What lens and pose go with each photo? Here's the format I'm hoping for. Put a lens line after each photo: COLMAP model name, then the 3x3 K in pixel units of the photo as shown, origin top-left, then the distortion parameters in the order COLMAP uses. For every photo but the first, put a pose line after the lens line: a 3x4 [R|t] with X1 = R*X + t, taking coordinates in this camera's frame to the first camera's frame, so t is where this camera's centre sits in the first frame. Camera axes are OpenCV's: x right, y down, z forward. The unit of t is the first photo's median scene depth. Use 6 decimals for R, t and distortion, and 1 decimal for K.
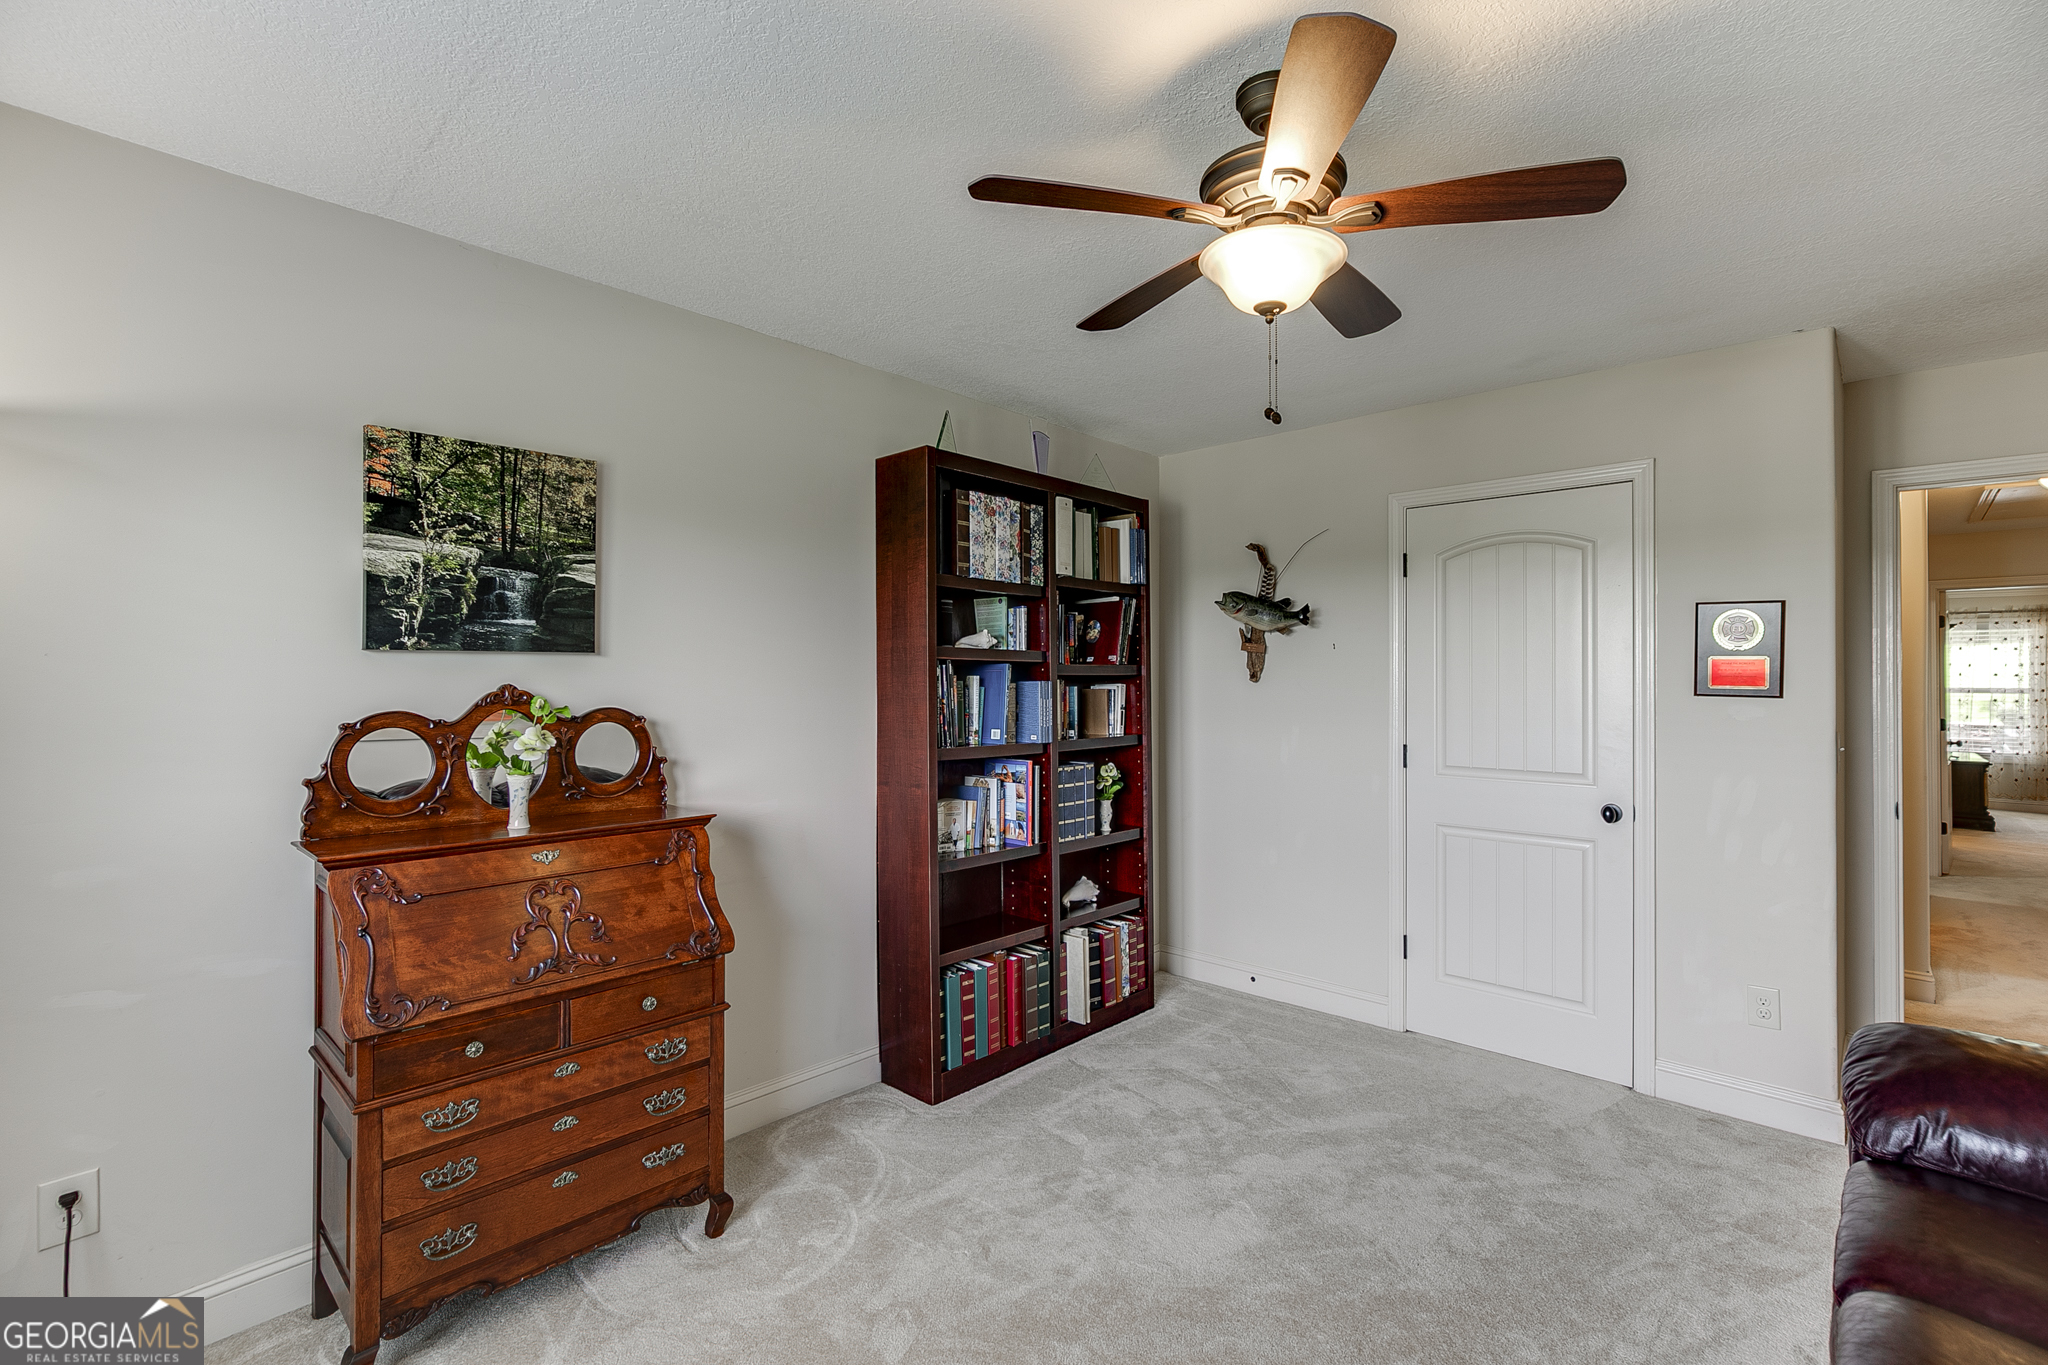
lens RADIAL K [[934.5, 0, 1037.1], [0, 934.5, 678.5], [0, 0, 1]] dist [-0.001400, 0.000376]
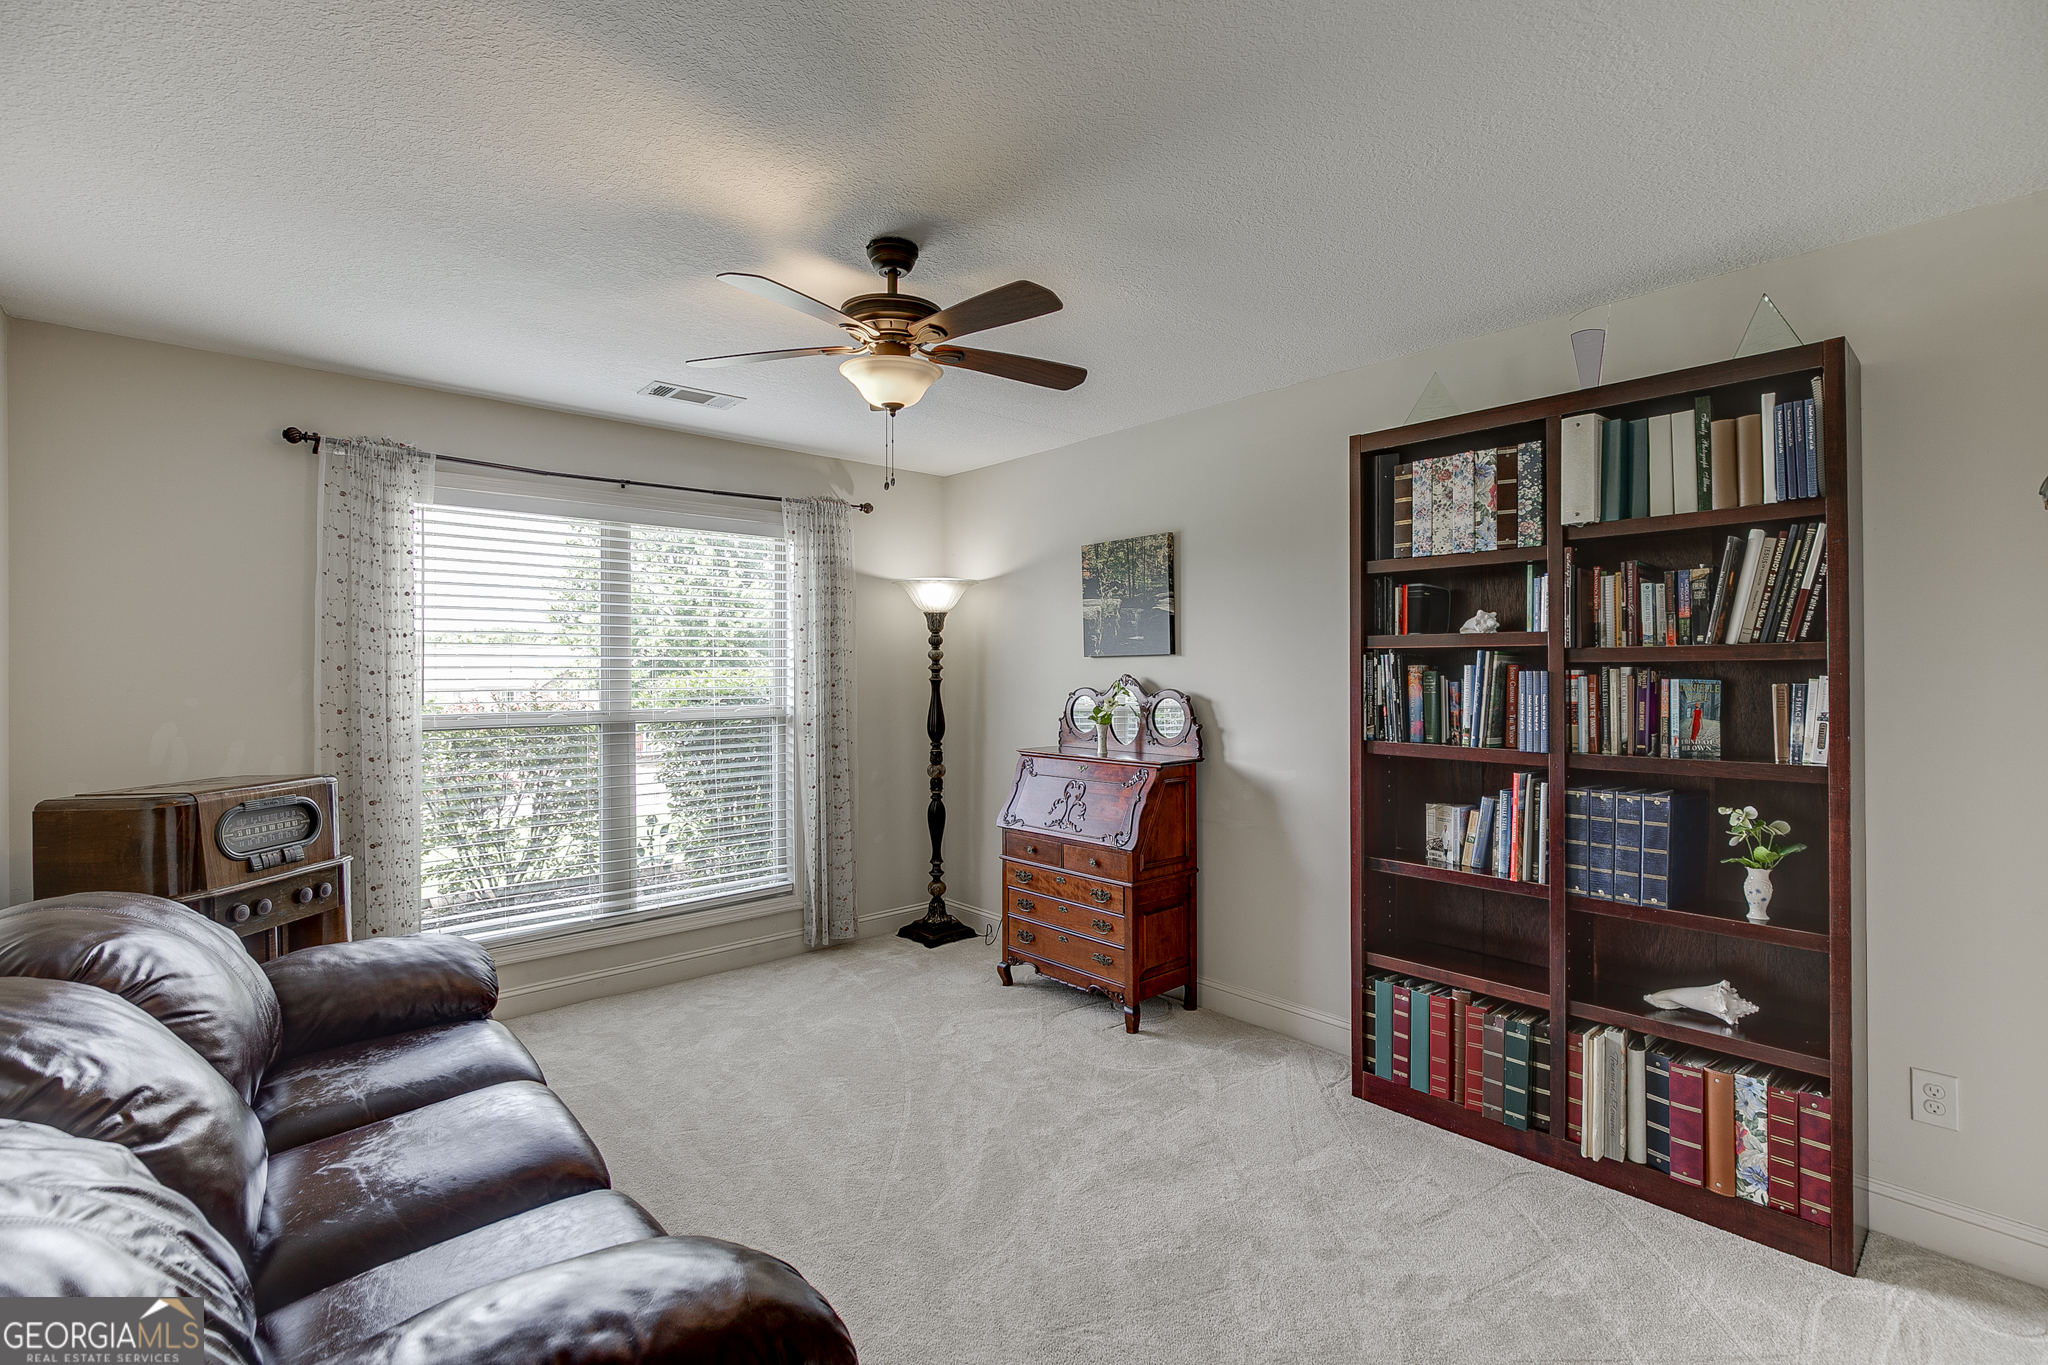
lens RADIAL K [[934.5, 0, 1024.7], [0, 934.5, 677.4], [0, 0, 1]] dist [-0.001400, 0.000376]
pose [[-0.102442, 0.002491, -0.994736, 0.844137], [0.002061, 0.999995, 0.002292, 0.005794], [0.994737, -0.001815, -0.102446, 0.693675]]
